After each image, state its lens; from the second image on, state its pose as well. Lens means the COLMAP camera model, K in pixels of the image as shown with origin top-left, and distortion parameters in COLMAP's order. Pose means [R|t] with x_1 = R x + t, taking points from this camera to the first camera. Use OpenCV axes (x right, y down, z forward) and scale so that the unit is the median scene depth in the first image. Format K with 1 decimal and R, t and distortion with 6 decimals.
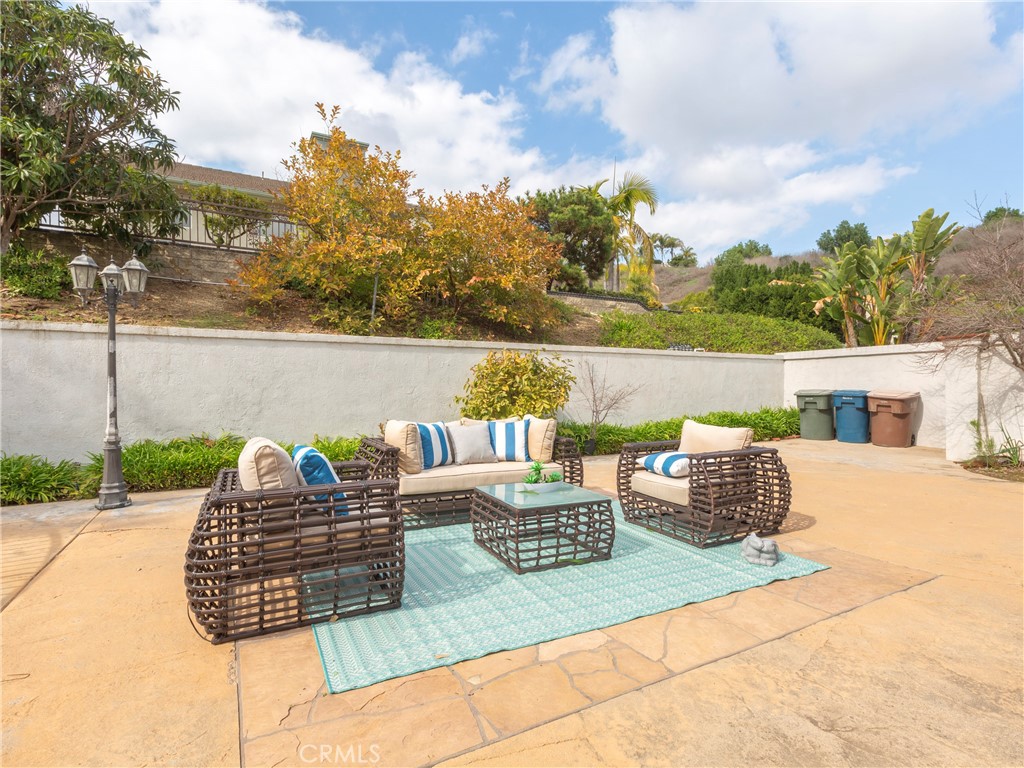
lens RADIAL K [[528.8, 0, 508.6], [0, 528.8, 389.1], [0, 0, 1]] dist [0.000385, 0.000357]
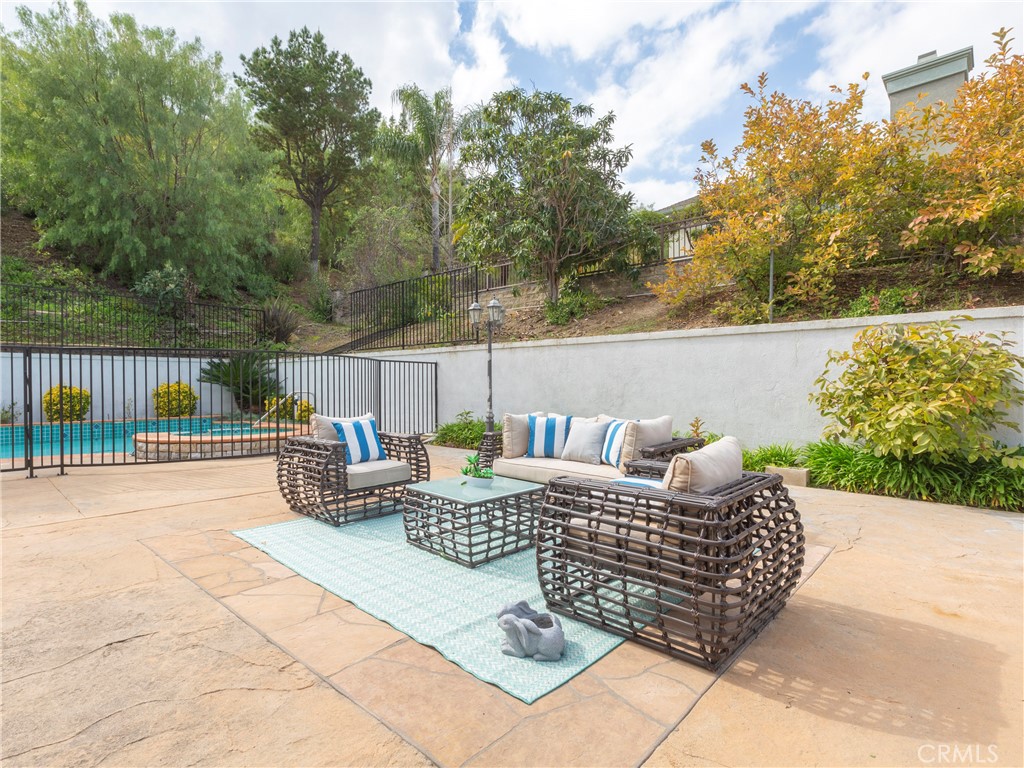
lens RADIAL K [[528.8, 0, 508.6], [0, 528.8, 389.1], [0, 0, 1]] dist [0.000385, 0.000357]
pose [[0.314803, 0.010847, -0.949095, 0.857254], [-0.002139, 0.999940, 0.010718, -0.001348], [0.949155, -0.001345, 0.314808, 0.609746]]
